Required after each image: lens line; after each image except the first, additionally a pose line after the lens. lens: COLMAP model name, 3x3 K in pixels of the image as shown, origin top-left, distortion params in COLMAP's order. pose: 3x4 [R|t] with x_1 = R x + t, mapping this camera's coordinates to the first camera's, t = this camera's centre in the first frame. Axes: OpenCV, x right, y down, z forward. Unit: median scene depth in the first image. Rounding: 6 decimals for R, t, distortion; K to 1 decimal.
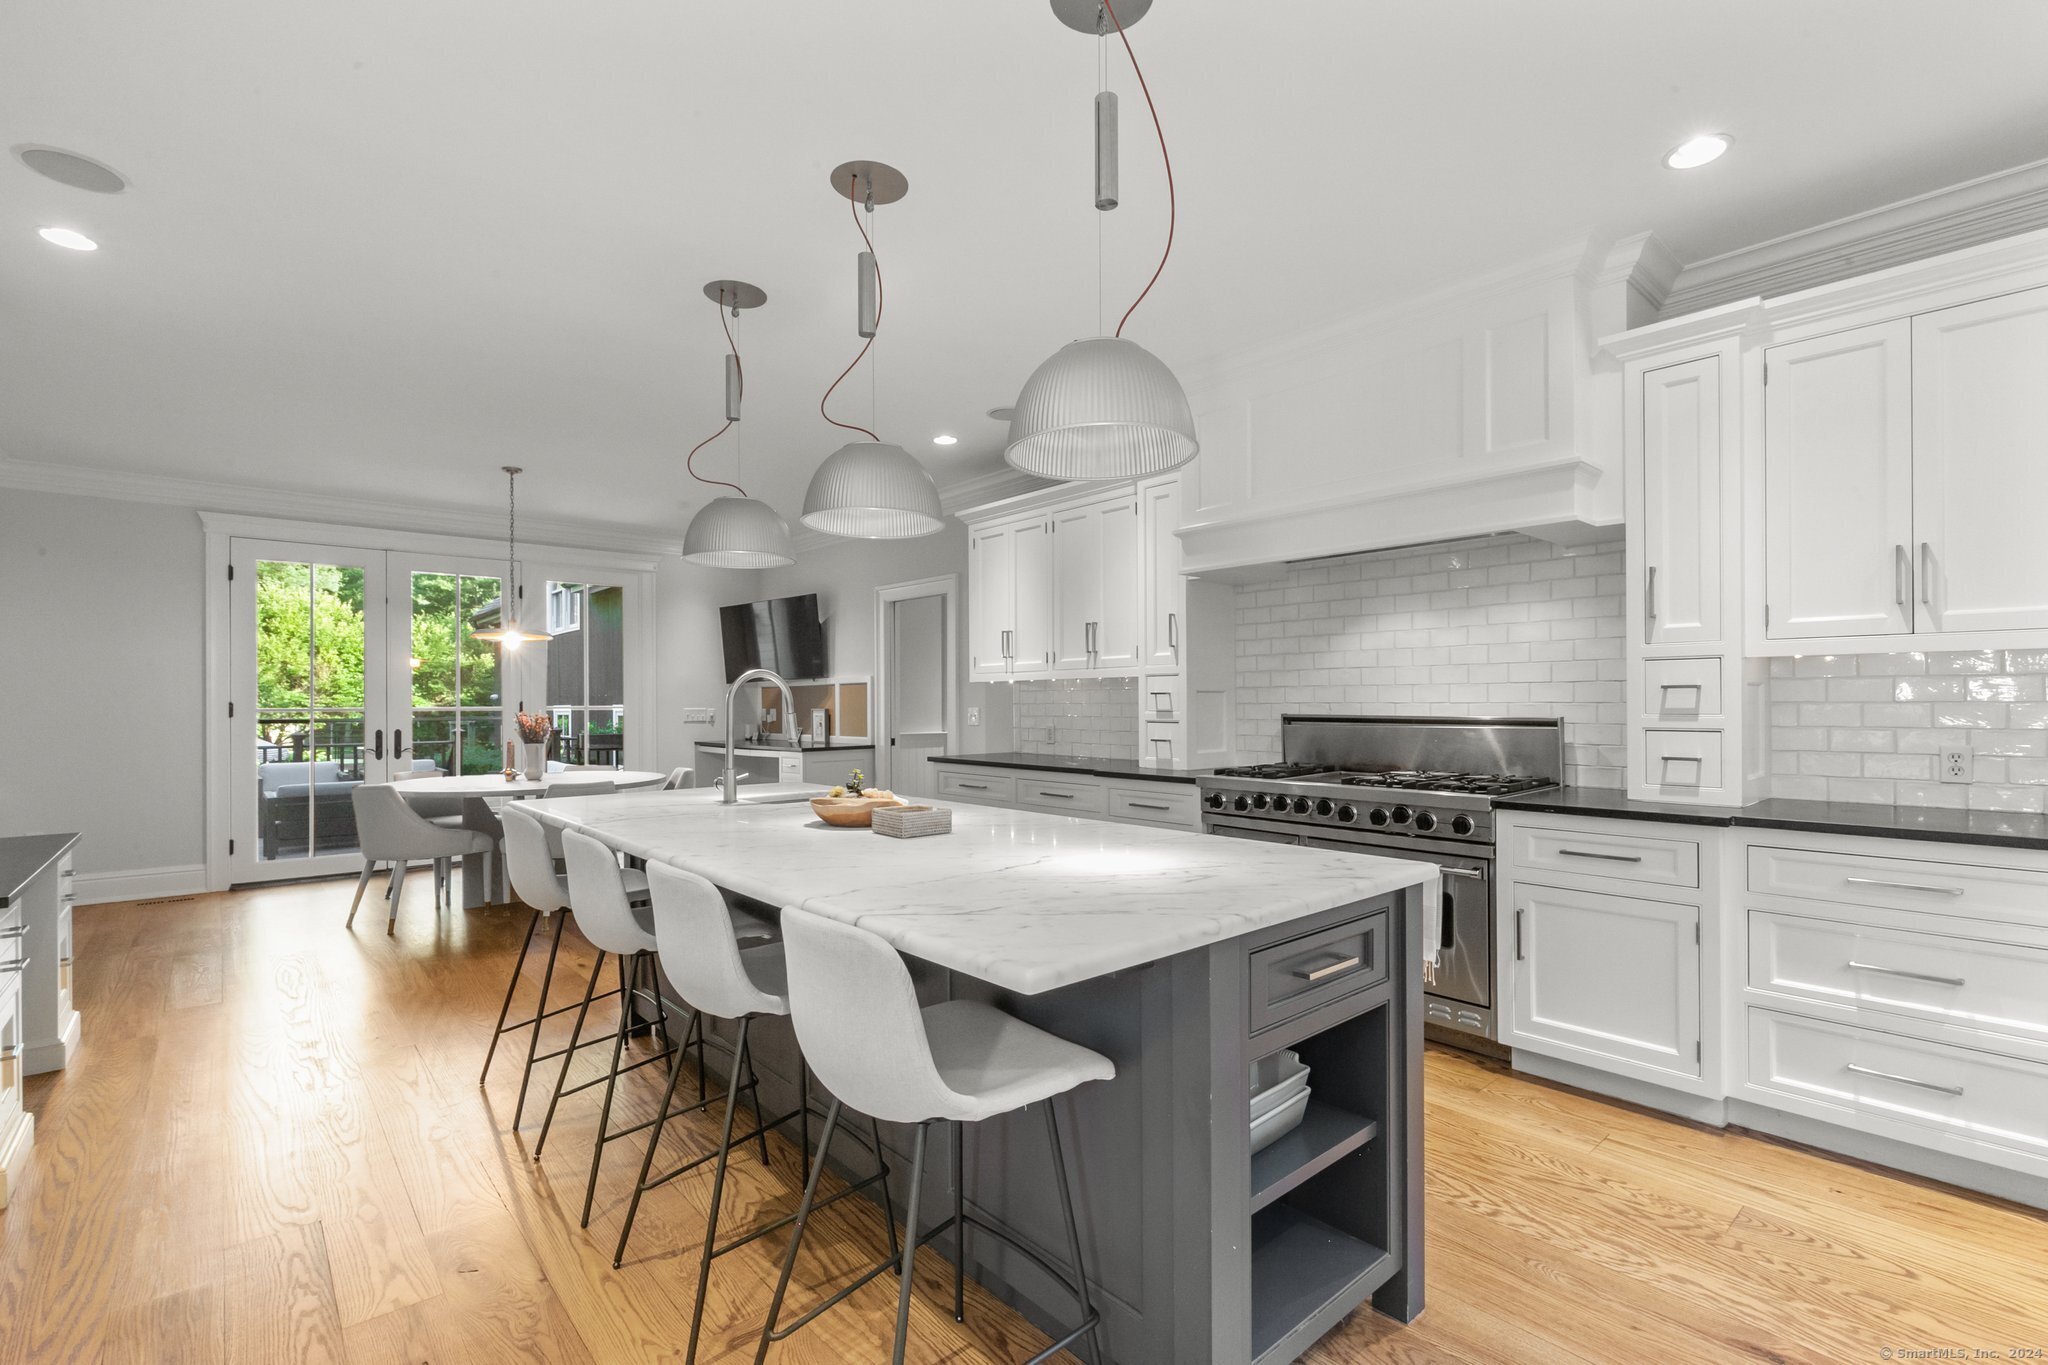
lens RADIAL K [[933.8, 0, 1031.3], [0, 933.8, 698.8], [0, 0, 1]] dist [0.000286, -0.000336]
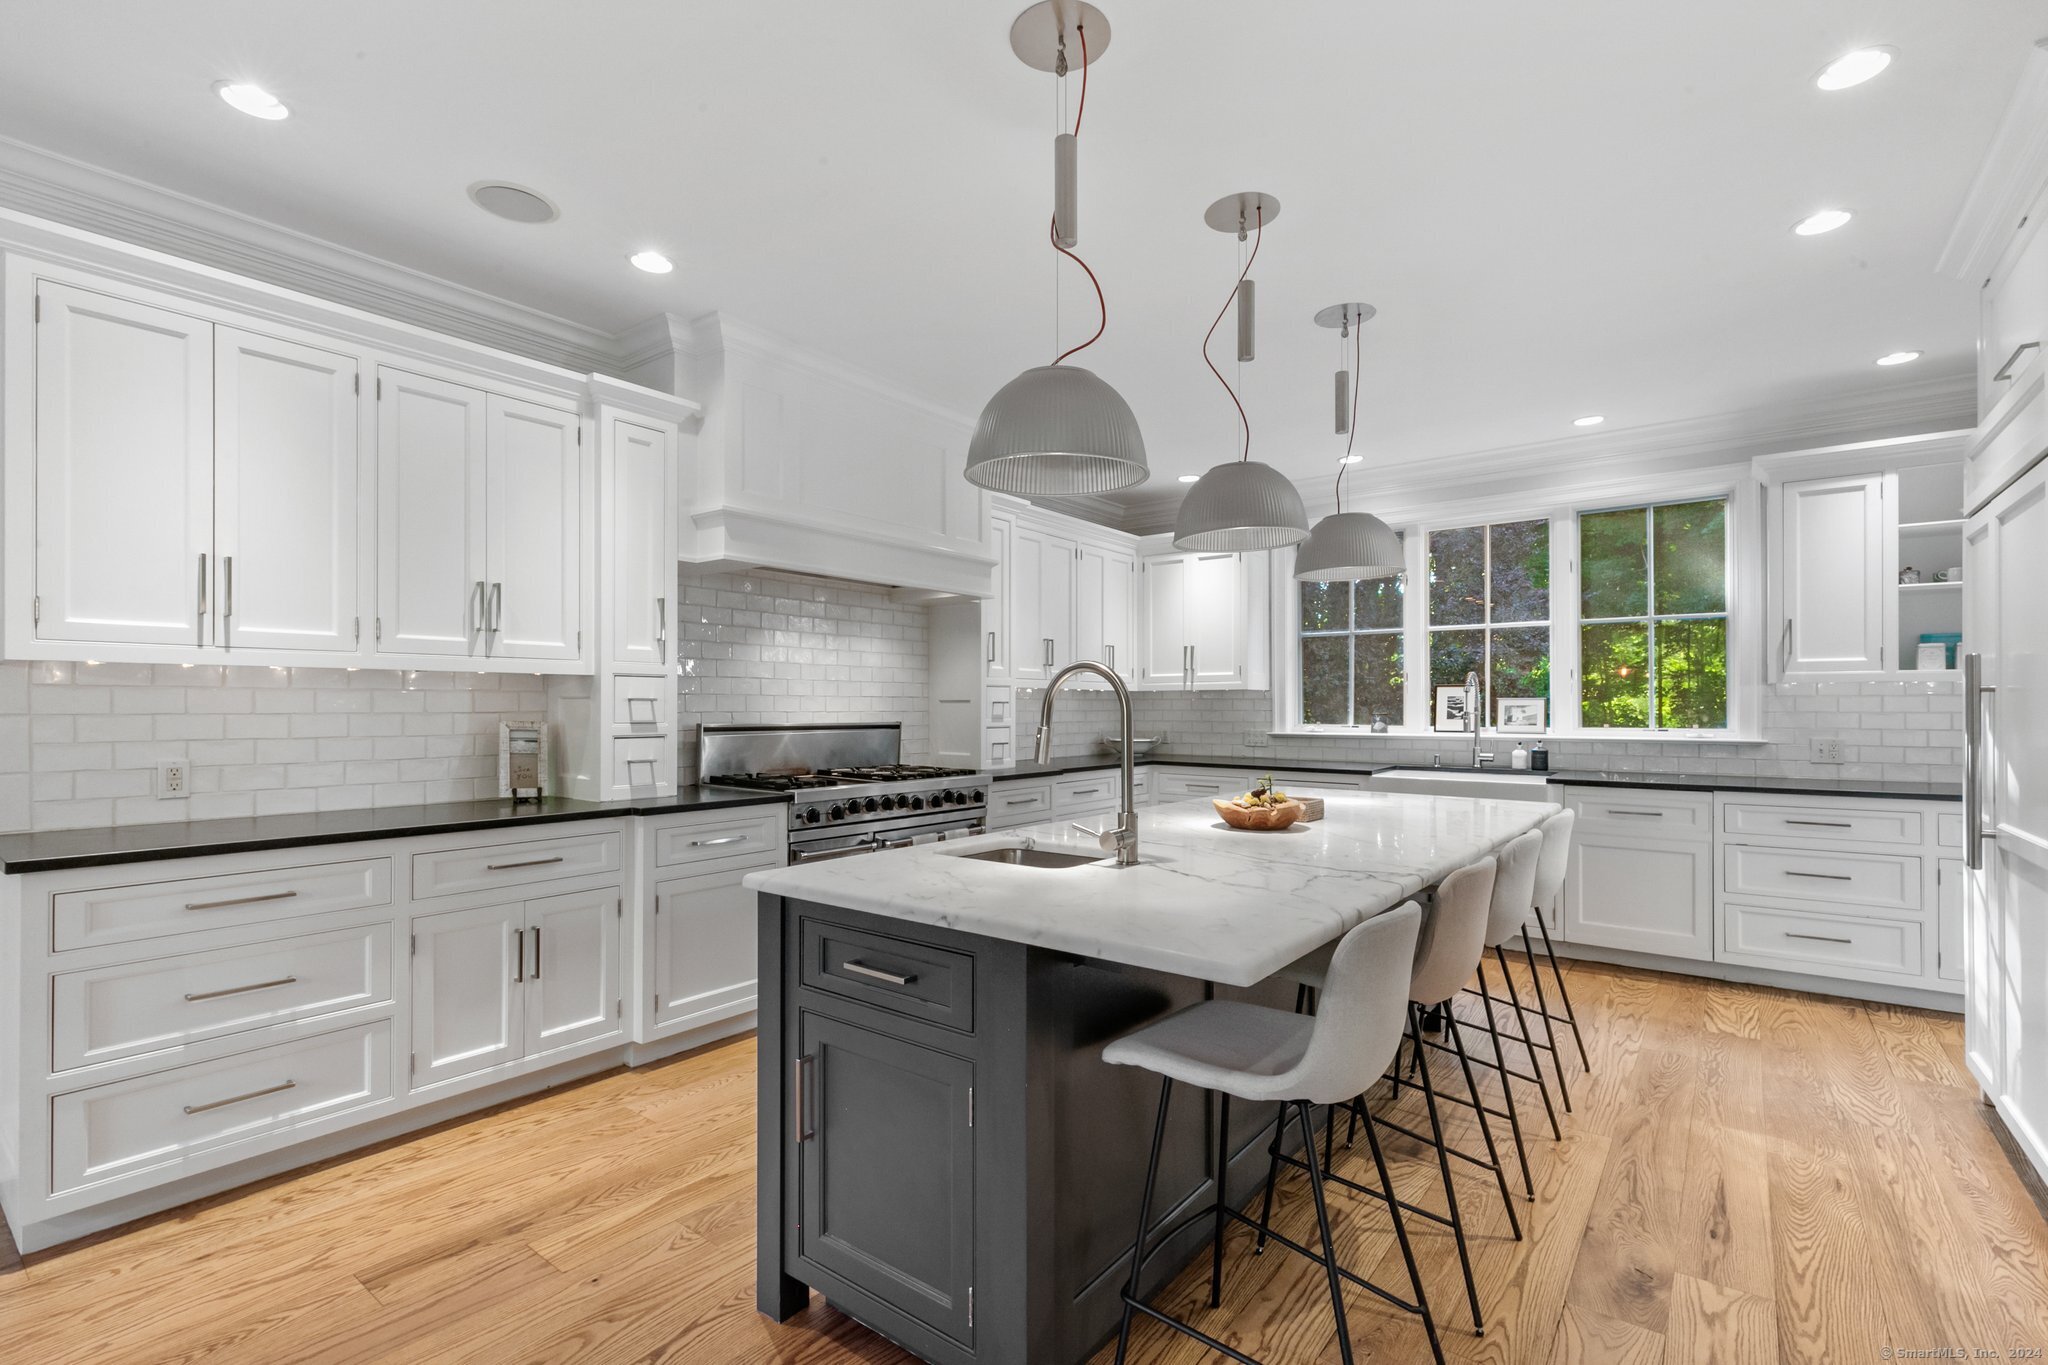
lens RADIAL K [[933.8, 0, 1030.0], [0, 933.8, 692.3], [0, 0, 1]] dist [0.000286, -0.000336]
pose [[-0.202053, 0.025805, 0.979035, -0.669253], [0.002304, 0.999663, -0.025874, 0.008867], [-0.979372, -0.002972, -0.202045, 0.843952]]
